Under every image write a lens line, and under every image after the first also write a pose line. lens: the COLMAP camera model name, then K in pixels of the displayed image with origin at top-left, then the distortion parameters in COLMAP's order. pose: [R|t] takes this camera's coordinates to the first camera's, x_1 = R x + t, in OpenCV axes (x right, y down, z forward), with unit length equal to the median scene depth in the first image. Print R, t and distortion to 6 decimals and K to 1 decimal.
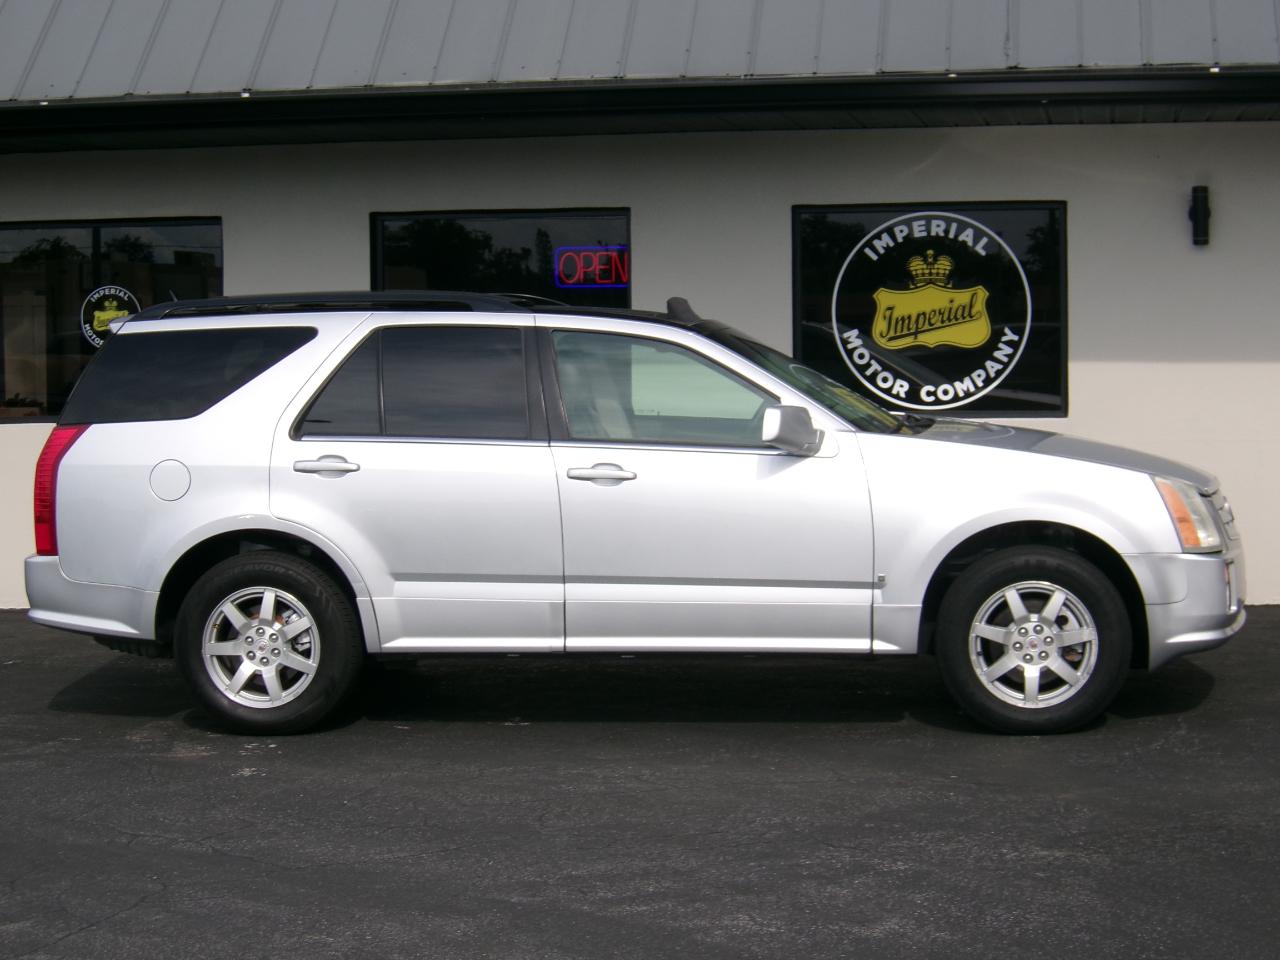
lens RADIAL K [[2463.0, 0, 634.7], [0, 2463.0, 481.5], [0, 0, 1]] dist [-0.069811, -0.315983]
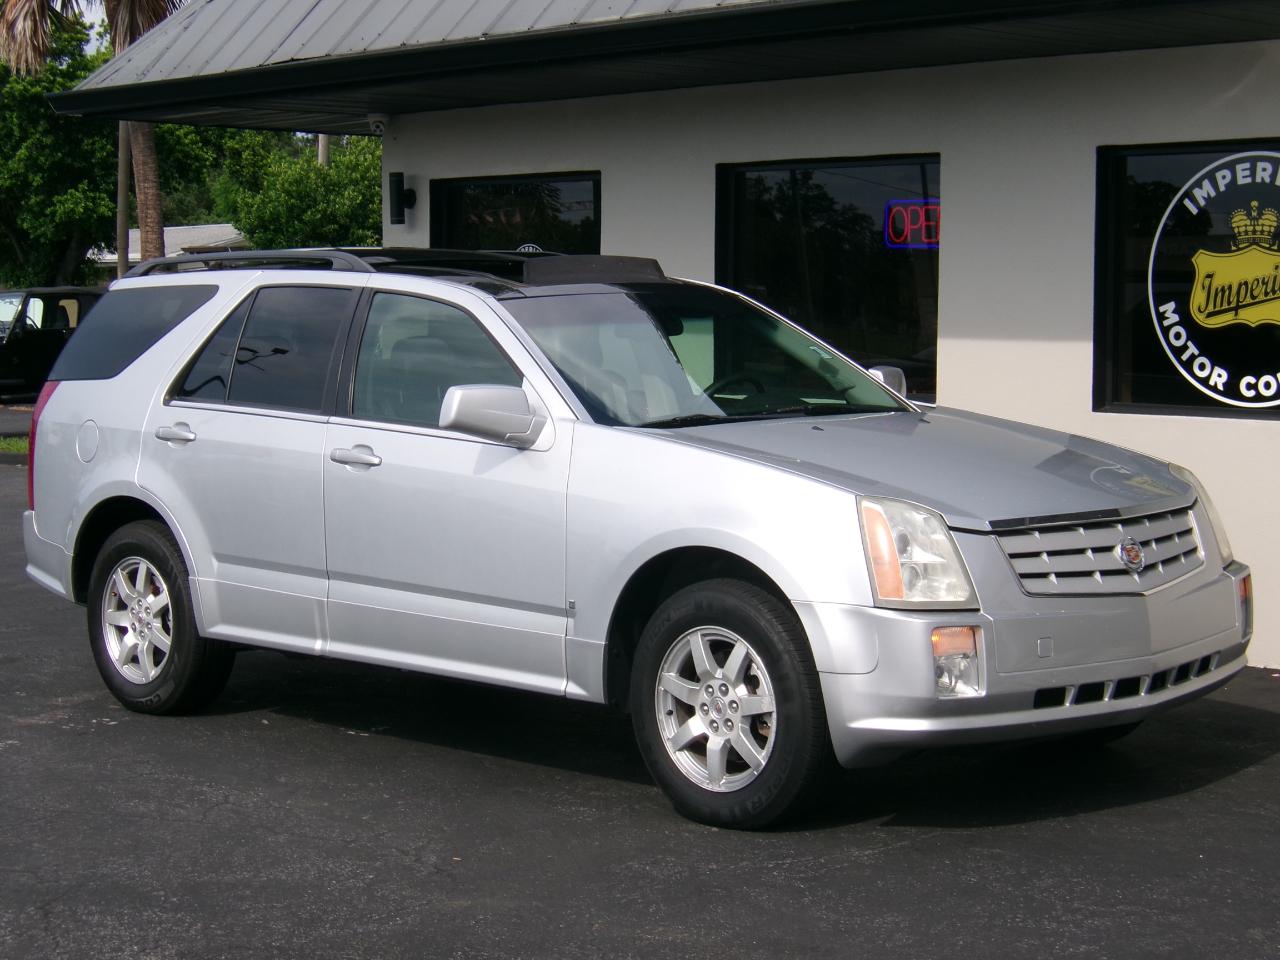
lens RADIAL K [[2463.0, 0, 634.7], [0, 2463.0, 481.5], [0, 0, 1]] dist [-0.069811, -0.315983]
pose [[0.794838, 0.059650, -0.603883, 0.508934], [-0.052433, 0.998186, 0.029585, -0.021755], [0.604552, 0.008148, 0.796524, 0.316368]]
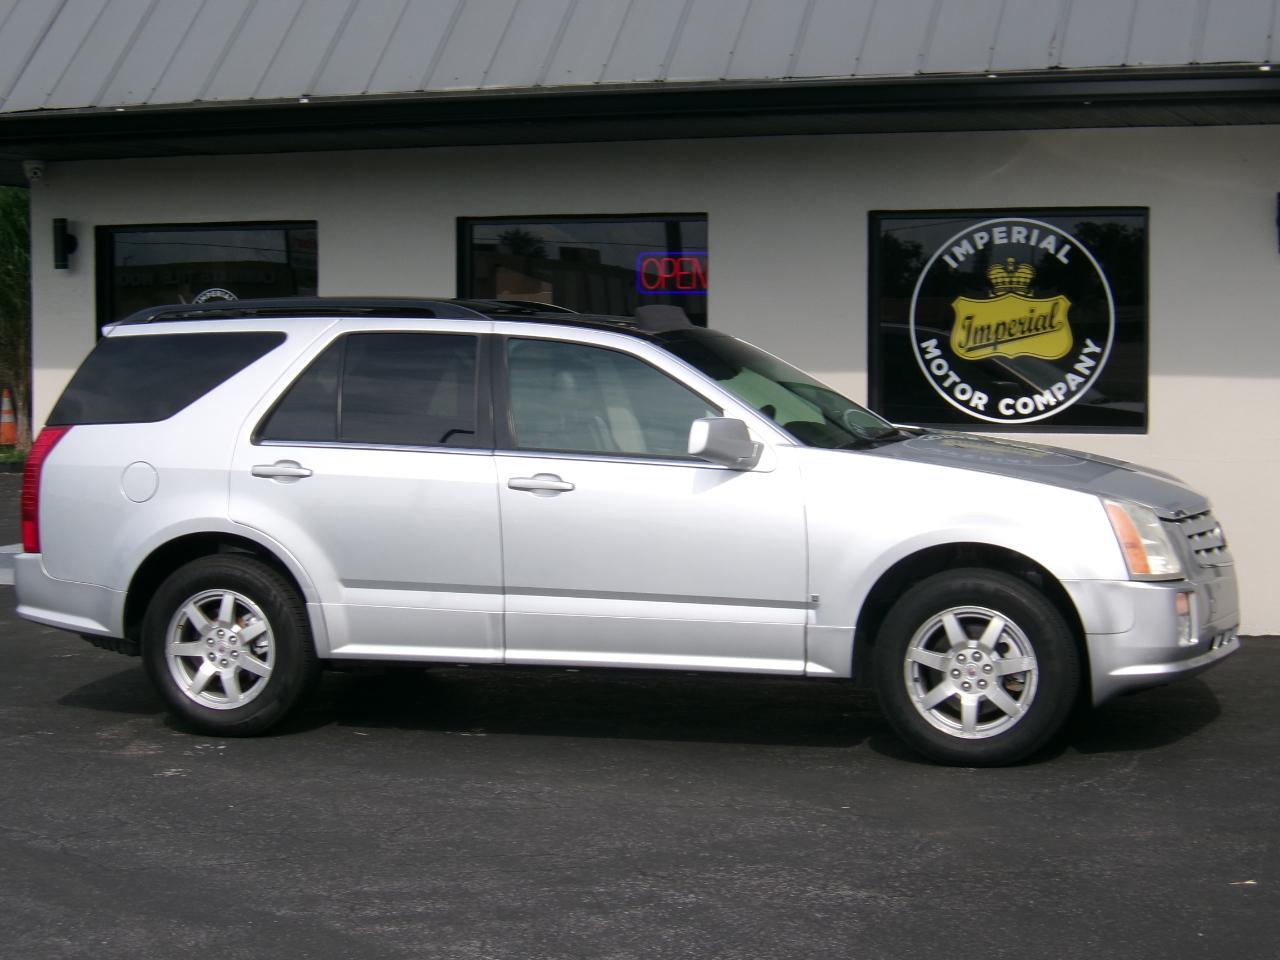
lens RADIAL K [[2471.2, 0, 635.9], [0, 2471.2, 480.4], [0, 0, 1]] dist [-0.079031, -0.209483]
pose [[0.985214, 0.019909, -0.170167, 0.165644], [-0.020156, 0.999797, 0.000277, -0.004928], [0.170138, 0.003157, 0.985415, 0.028270]]
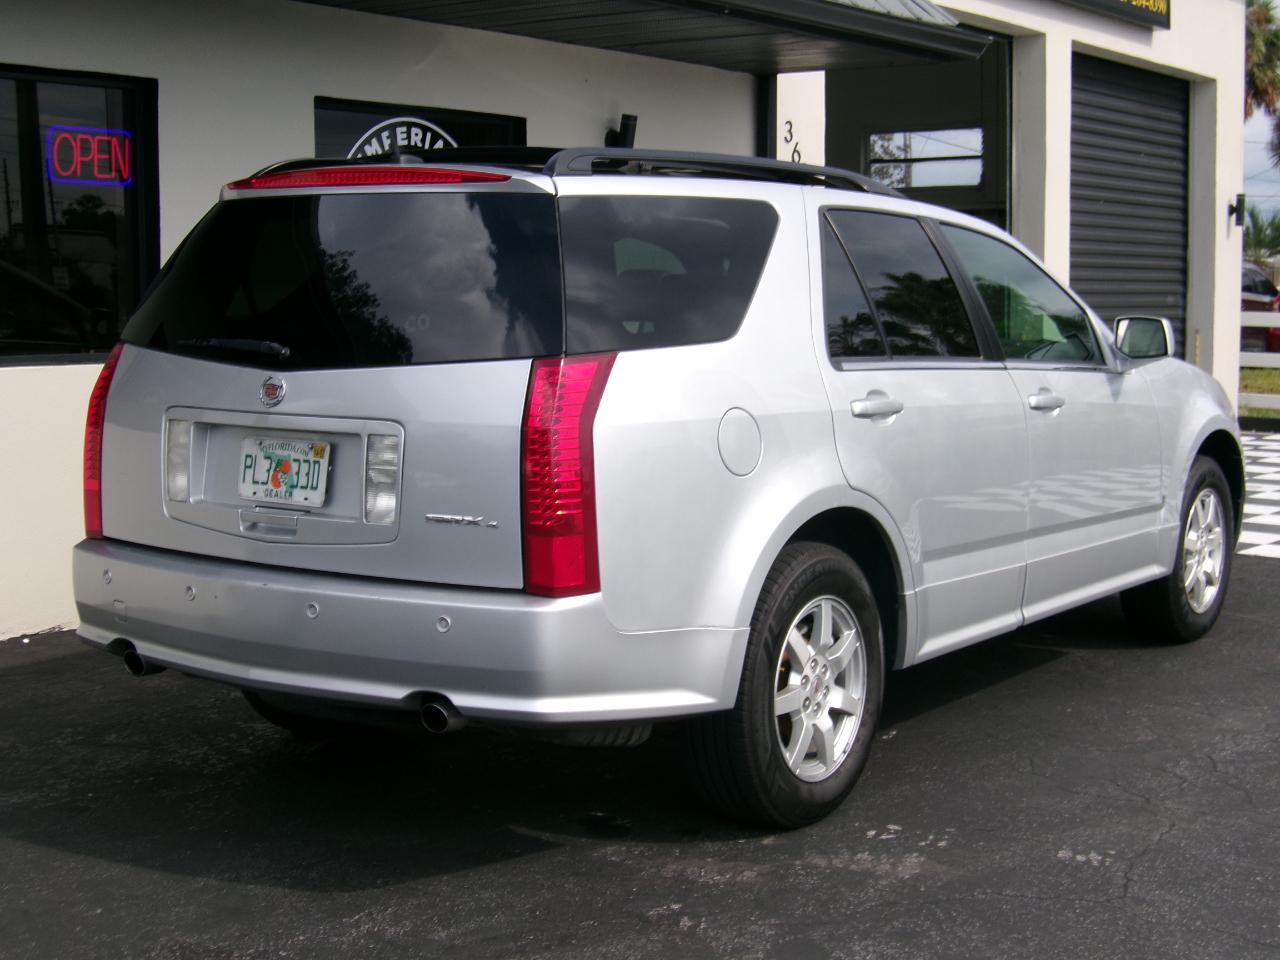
lens RADIAL K [[1978.1, 0, 641.2], [0, 1978.1, 482.7], [0, 0, 1]] dist [-0.093776, -0.096277]
pose [[0.447550, -0.074623, 0.891140, -0.565006], [0.052733, 0.996980, 0.057002, -0.017418], [-0.892703, 0.021482, 0.450134, 0.713277]]
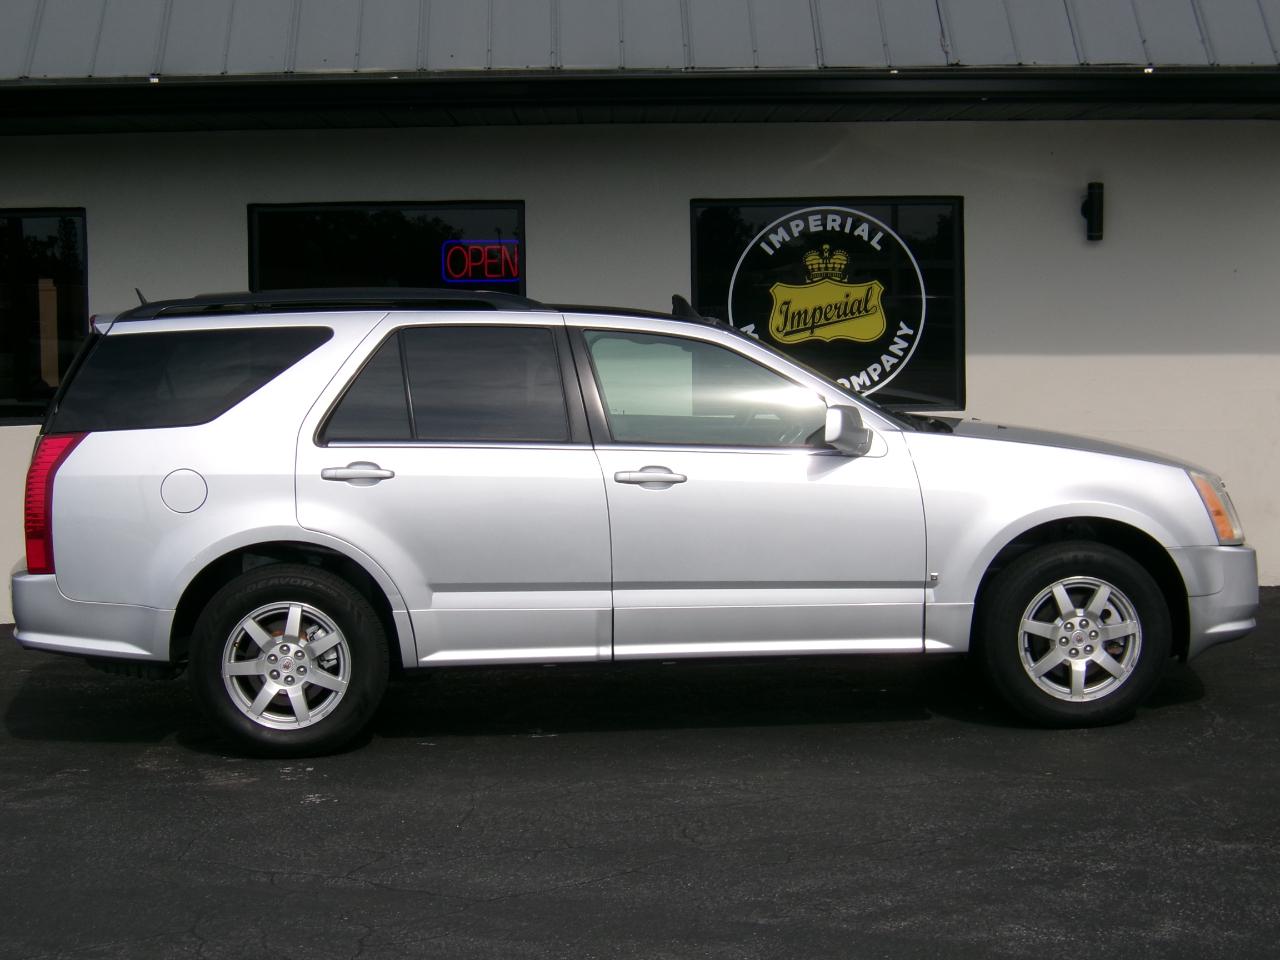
lens RADIAL K [[2471.2, 0, 635.9], [0, 2471.2, 480.4], [0, 0, 1]] dist [-0.079031, -0.209483]
pose [[0.979515, -0.016742, 0.200674, -0.185837], [0.015632, 0.999853, 0.007115, -0.007631], [-0.200764, -0.003832, 0.979632, 0.036382]]
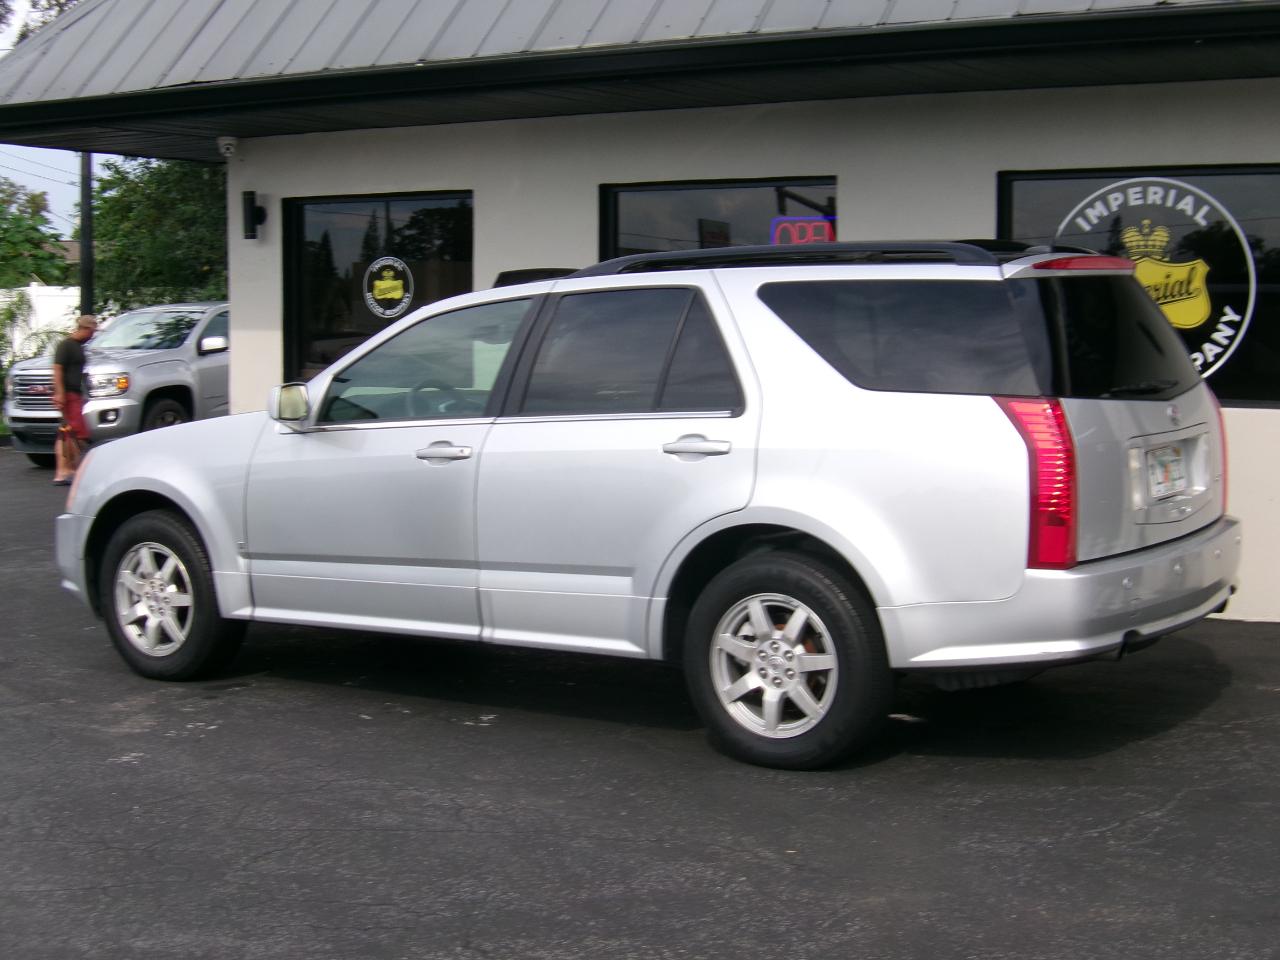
lens RADIAL K [[1983.0, 0, 640.8], [0, 1983.0, 483.2], [0, 0, 1]] dist [-0.111233, 0.028794]
pose [[0.933940, 0.042690, -0.354871, 0.242839], [-0.034073, 0.998954, 0.030497, -0.014880], [0.355802, -0.016390, 0.934418, 0.297511]]
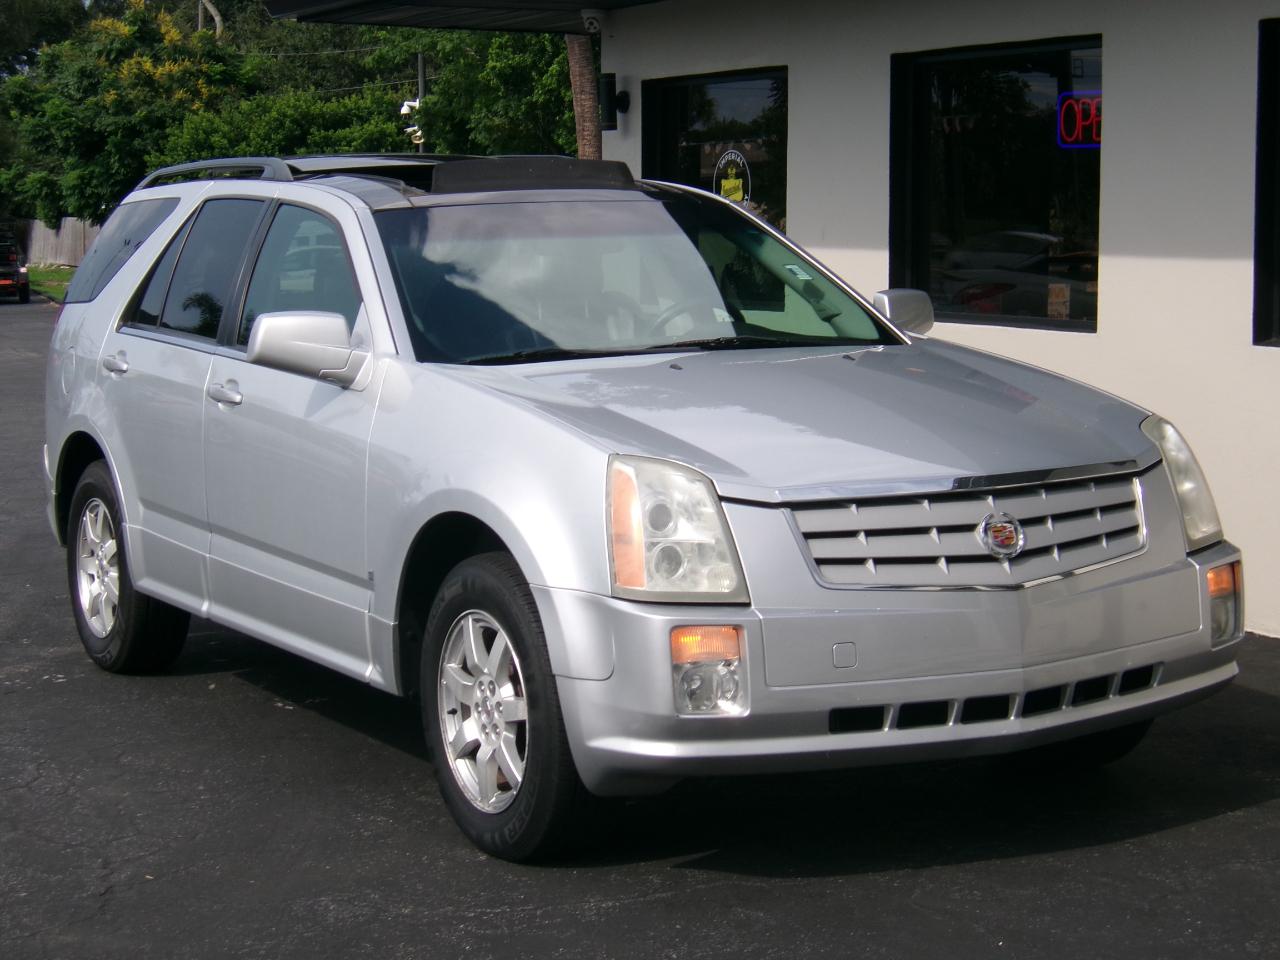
lens RADIAL K [[2476.5, 0, 641.0], [0, 2476.5, 480.2], [0, 0, 1]] dist [-0.084067, -0.188614]
pose [[0.612974, 0.094498, -0.784432, 0.571431], [-0.055805, 0.995521, 0.076320, -0.035847], [0.788130, -0.003007, 0.615501, 0.545827]]
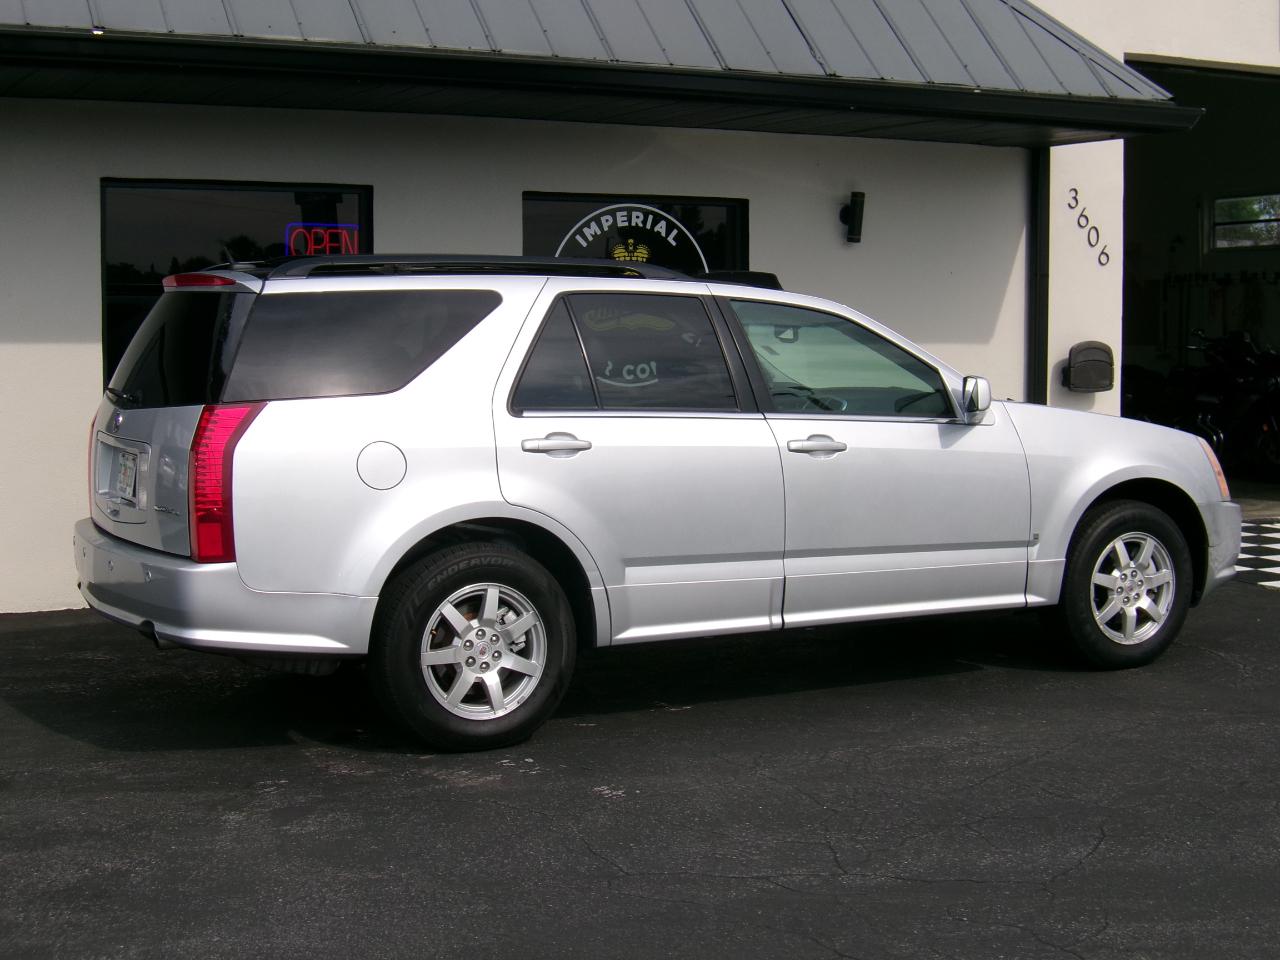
lens RADIAL K [[1983.0, 0, 640.8], [0, 1983.0, 483.2], [0, 0, 1]] dist [-0.111233, 0.028794]
pose [[0.799248, -0.034699, 0.599999, -0.472043], [0.027382, 0.999398, 0.021322, -0.005997], [-0.600378, -0.000612, 0.799716, 0.350894]]
